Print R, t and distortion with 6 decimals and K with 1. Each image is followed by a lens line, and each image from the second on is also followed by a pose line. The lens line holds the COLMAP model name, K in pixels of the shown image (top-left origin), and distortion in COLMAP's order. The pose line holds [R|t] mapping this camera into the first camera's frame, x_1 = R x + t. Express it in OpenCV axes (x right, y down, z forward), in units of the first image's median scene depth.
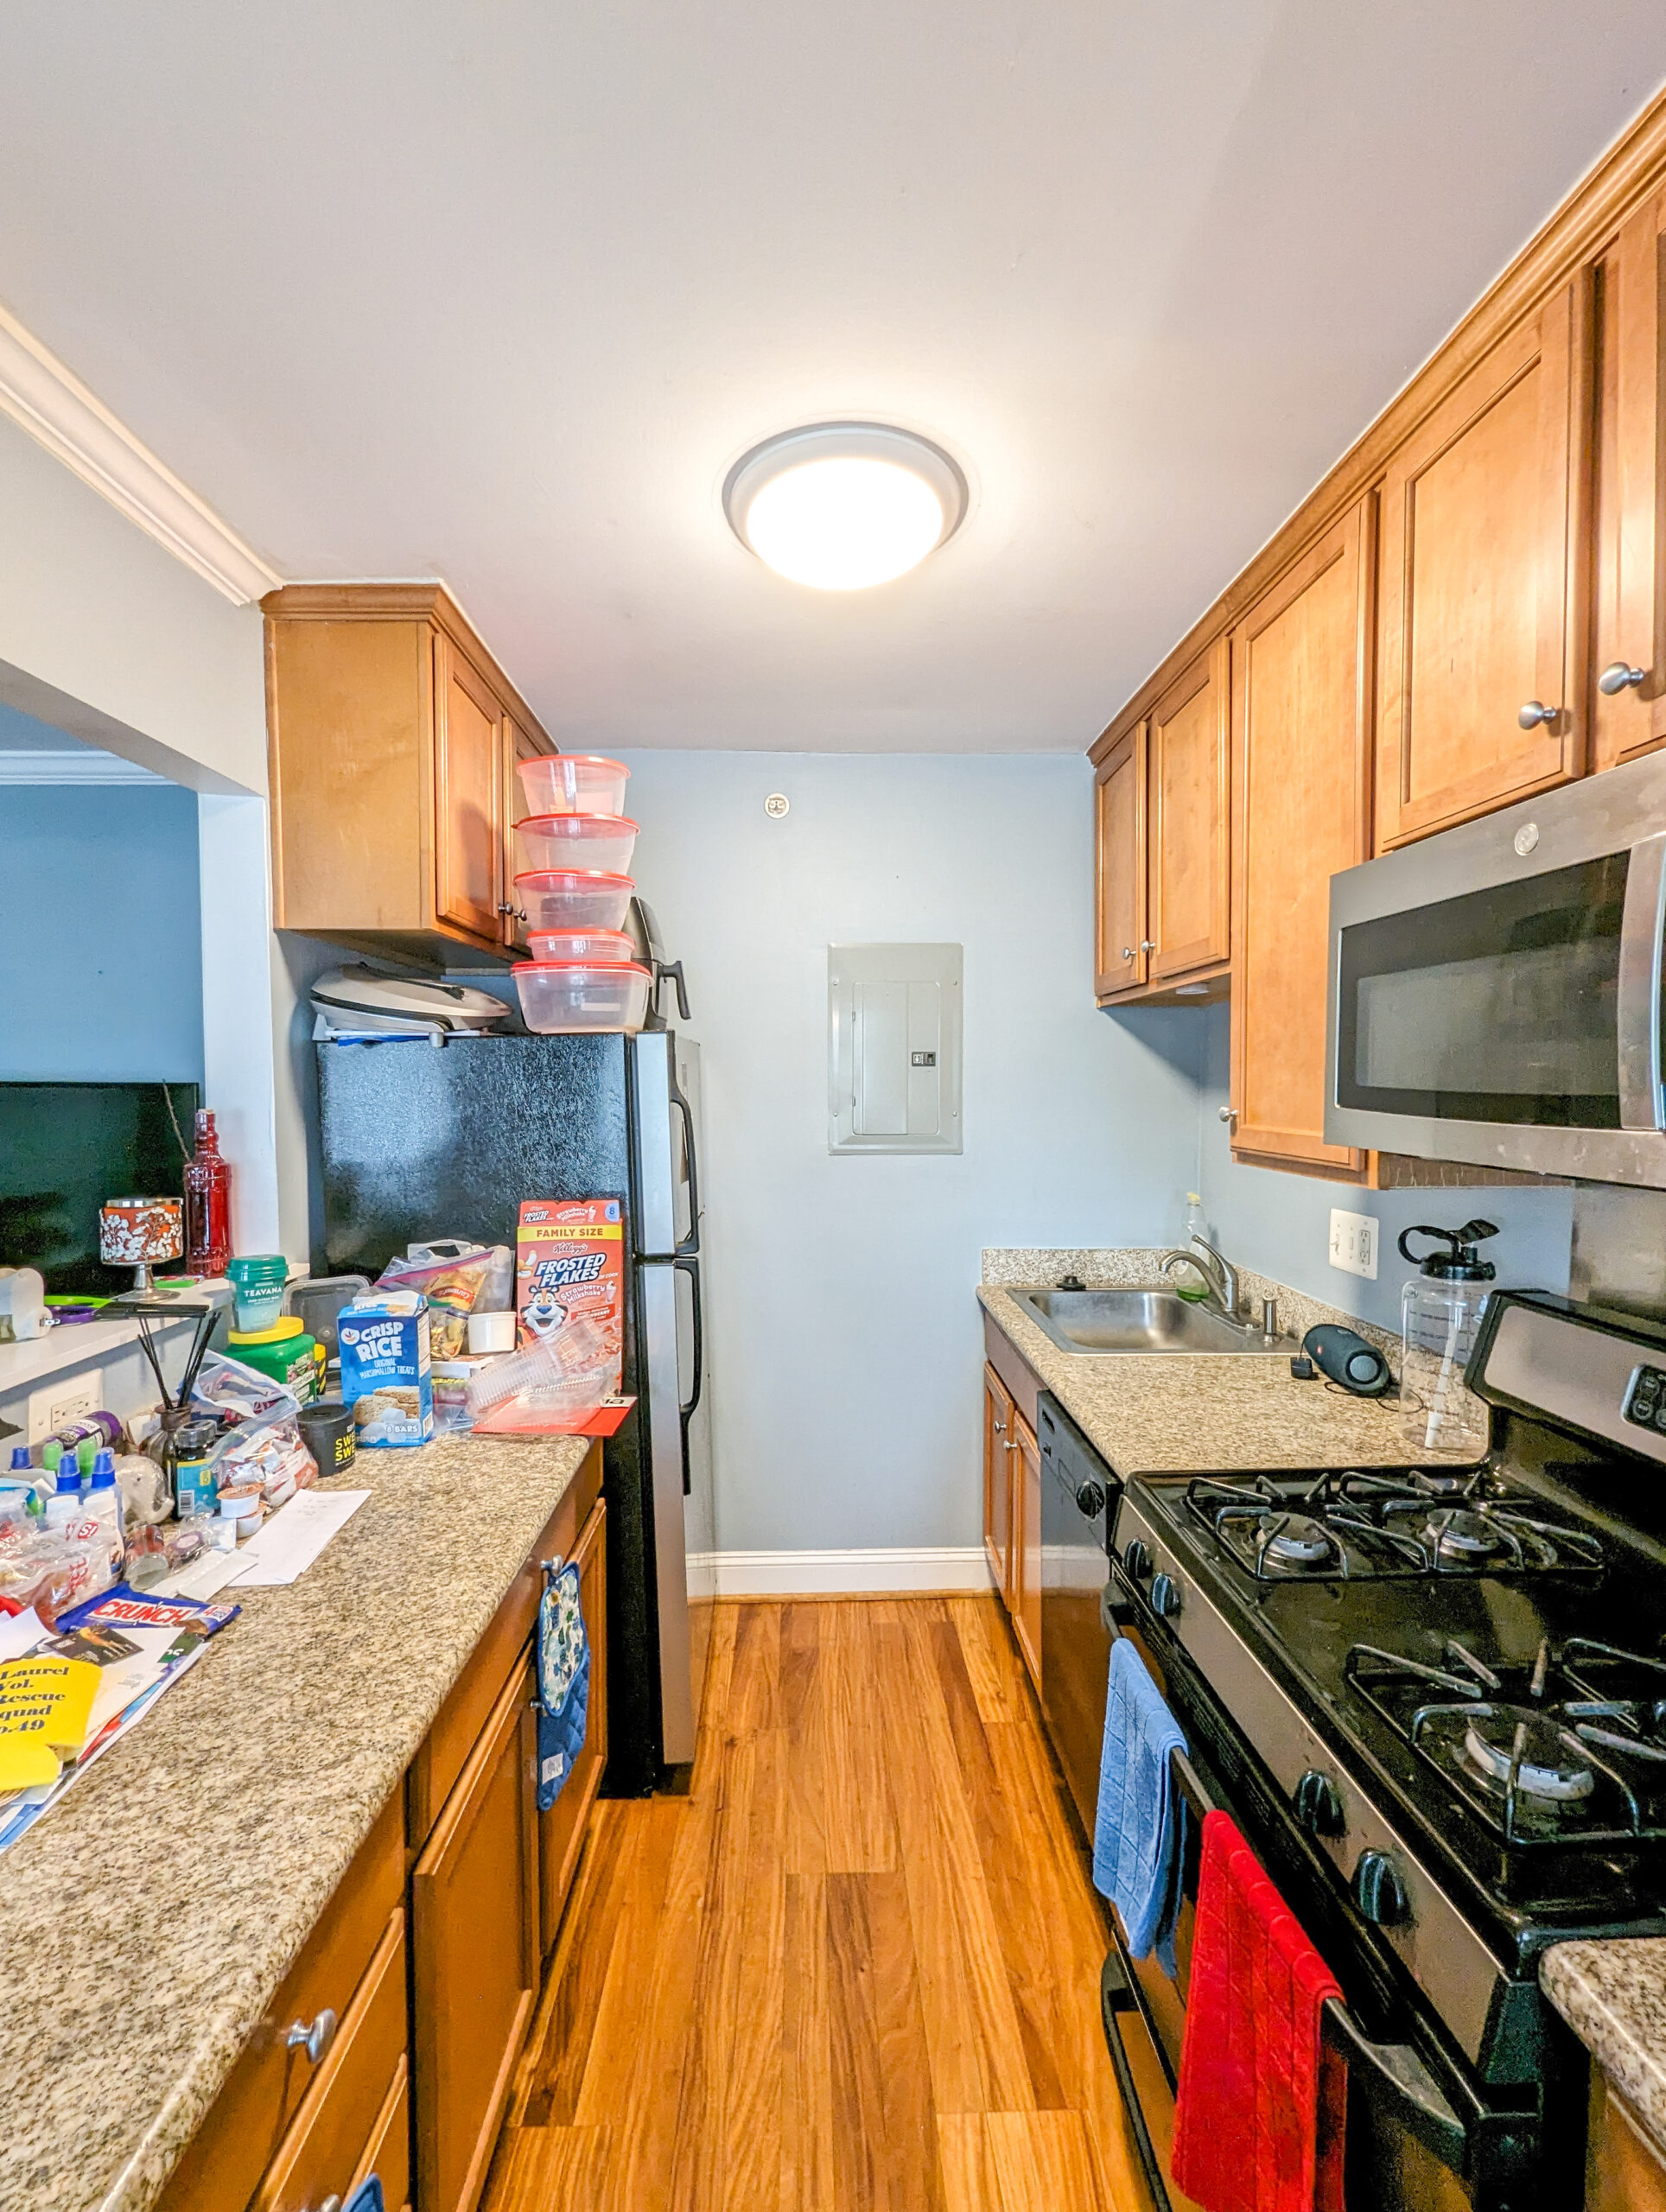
lens RADIAL K [[917.3, 0, 818.1], [0, 917.3, 1113.9], [0, 0, 1]] dist [0.004843, -0.004279]
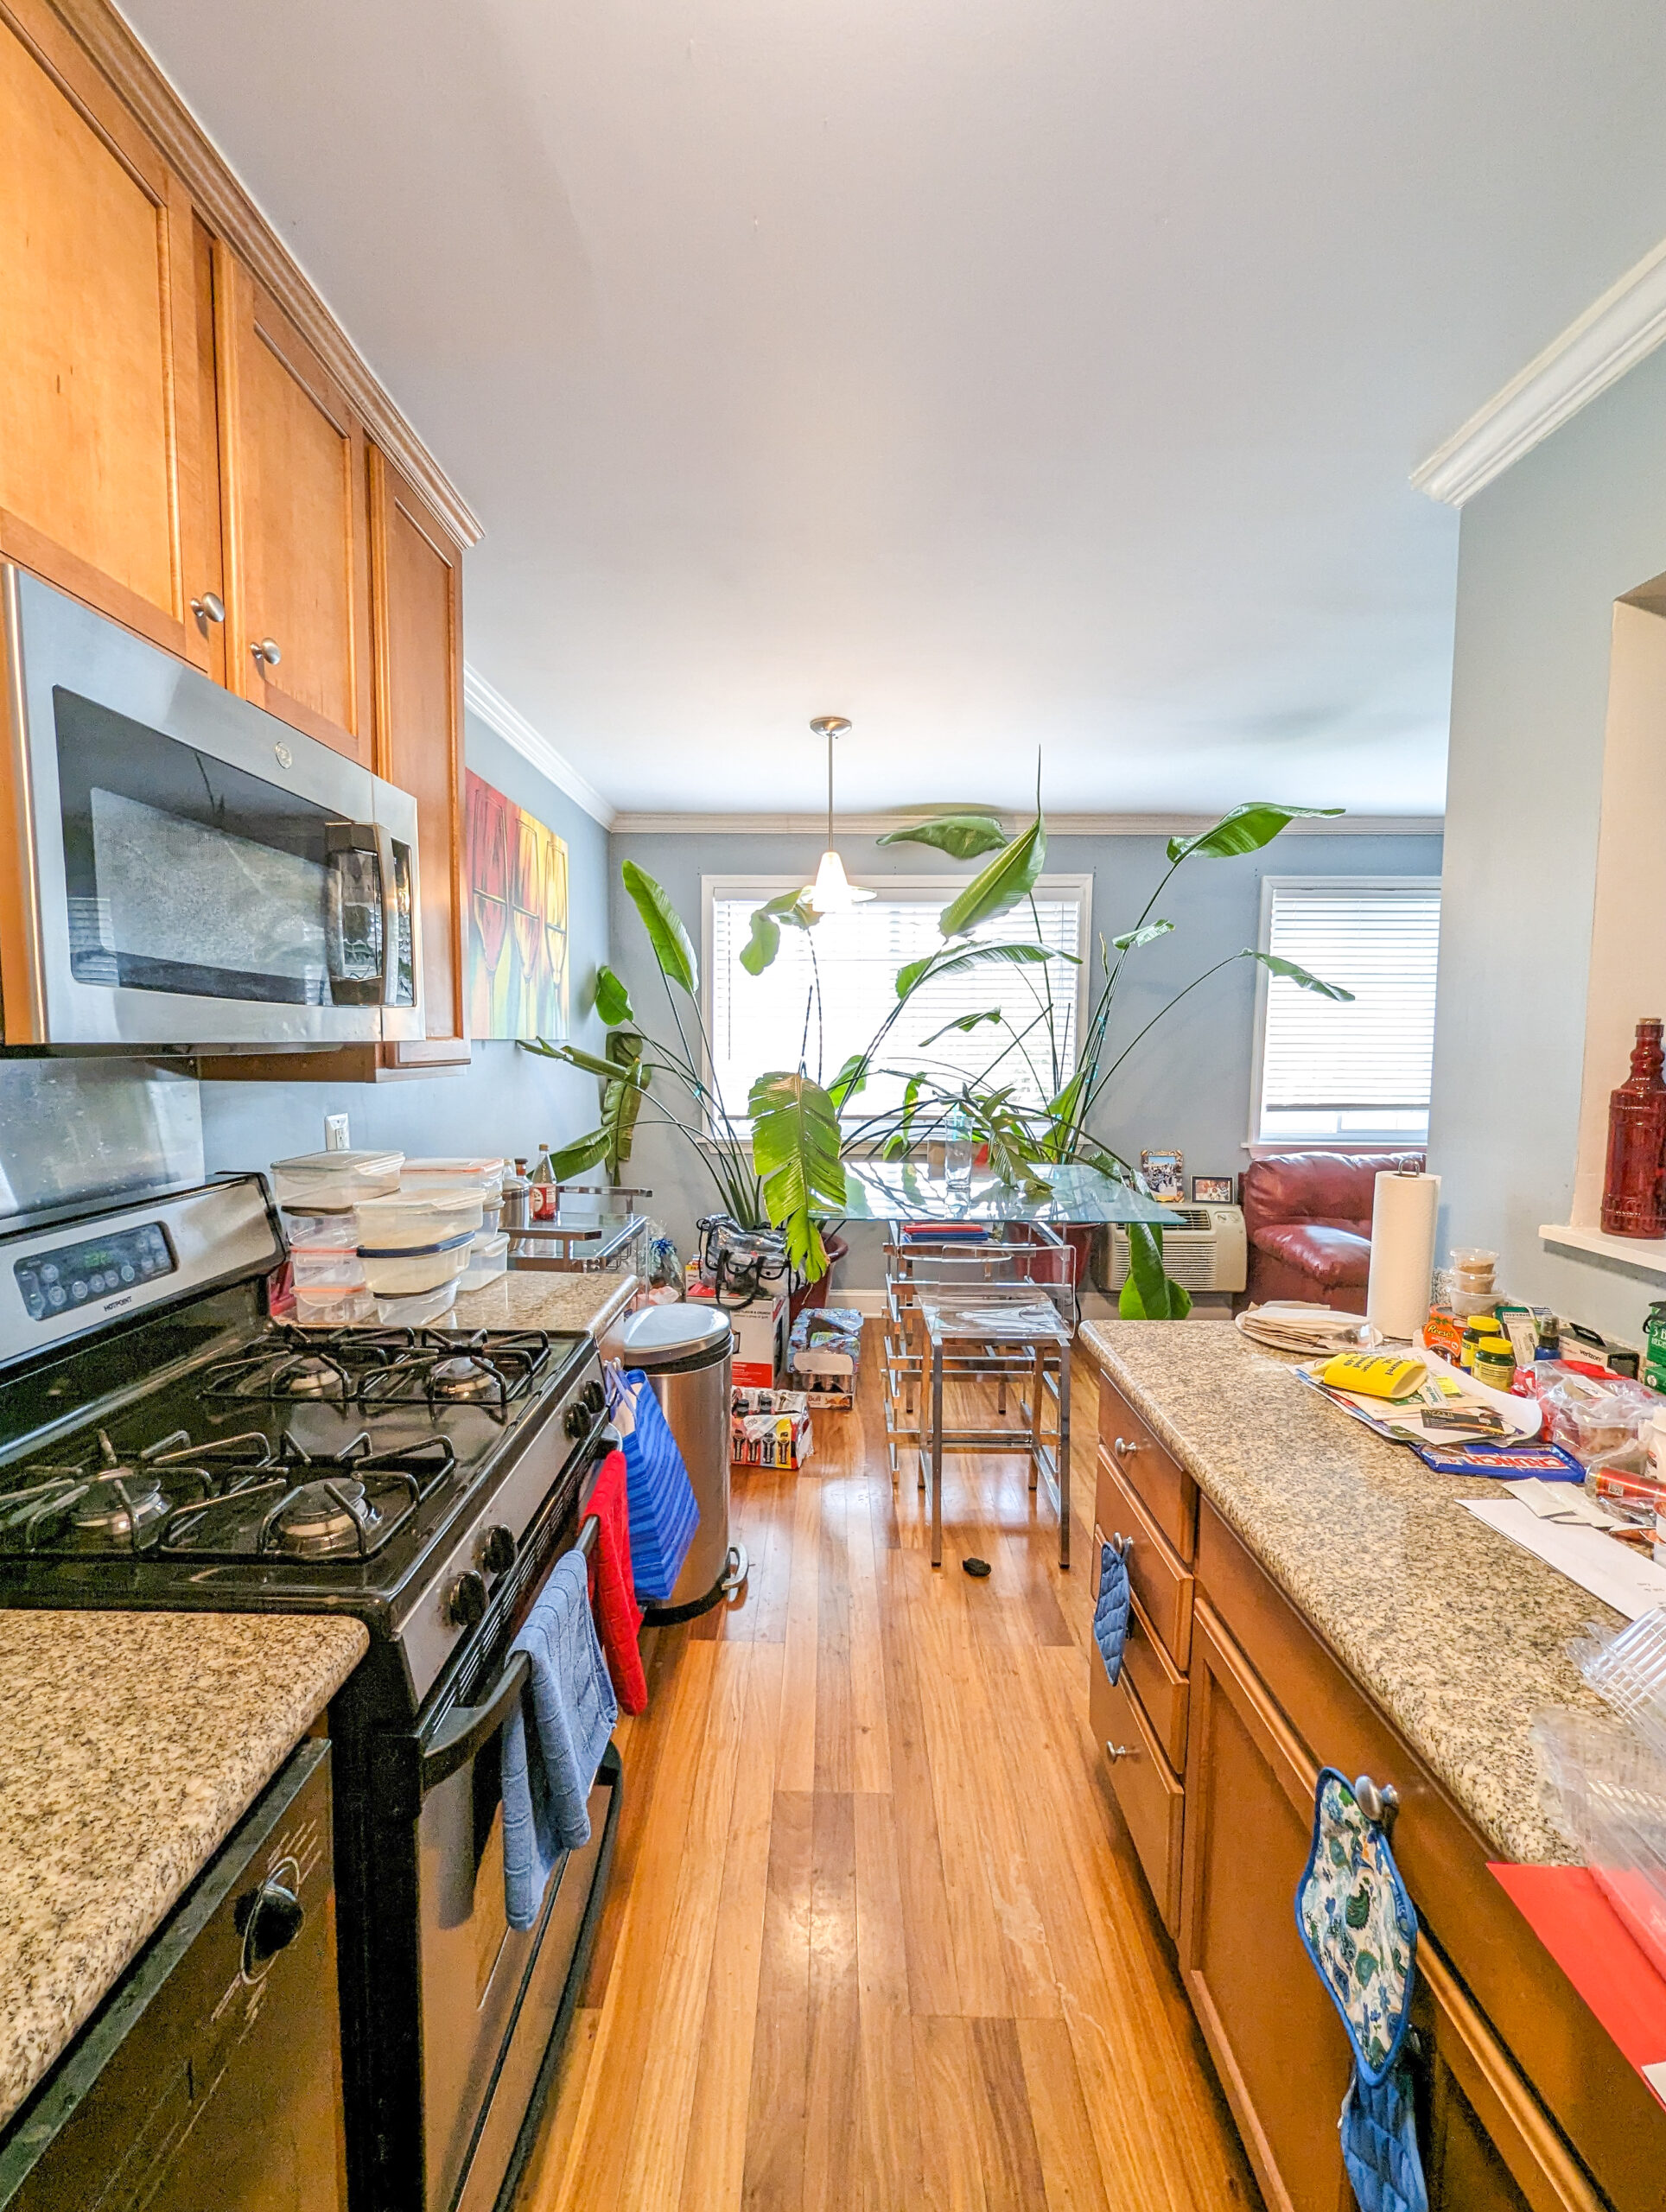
lens RADIAL K [[917.3, 0, 812.8], [0, 917.3, 1108.7], [0, 0, 1]] dist [0.004843, -0.004279]
pose [[-0.998732, -0.008466, 0.049635, 0.028926], [-0.002502, 0.992890, 0.119011, 0.001494], [-0.050289, 0.118736, -0.991651, 1.424769]]
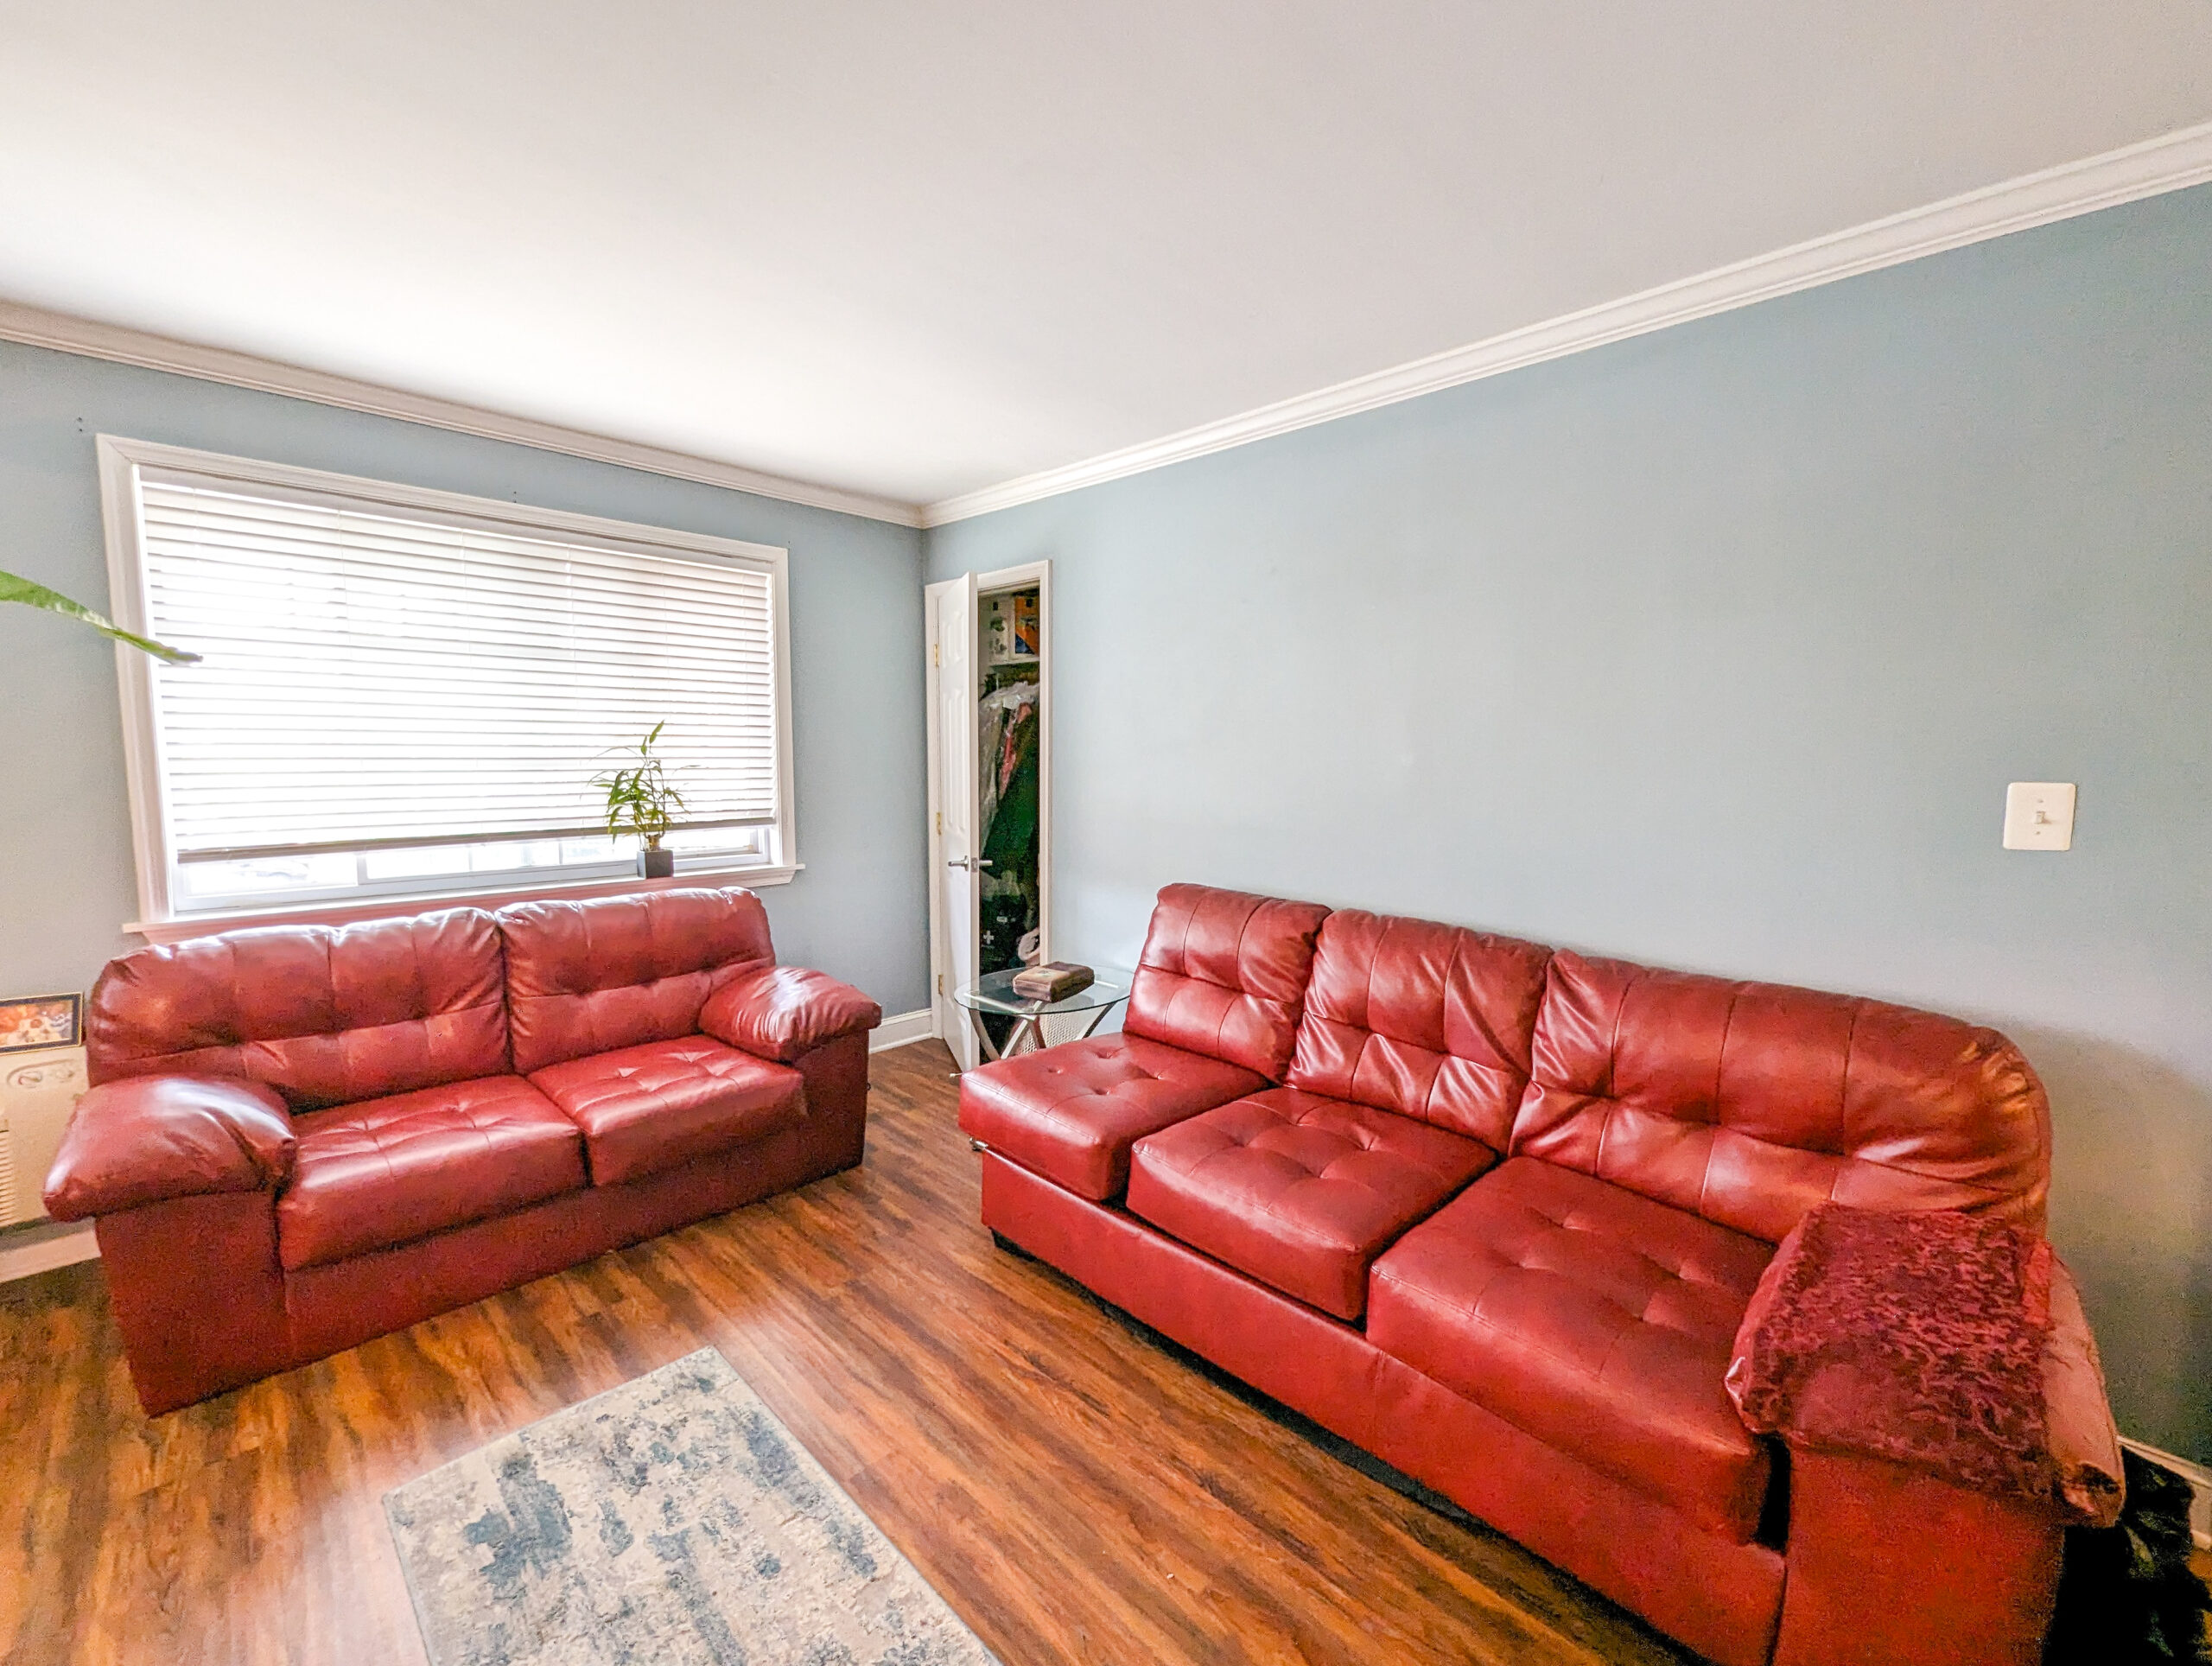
lens RADIAL K [[917.3, 0, 1109.9], [0, 917.3, 850.3], [0, 0, 1]] dist [0.004843, -0.004279]
pose [[-0.721158, 0.070045, -0.689220, -1.359667], [-0.032042, 0.990438, 0.134184, 0.055782], [0.692029, 0.118851, -0.712019, 0.788769]]
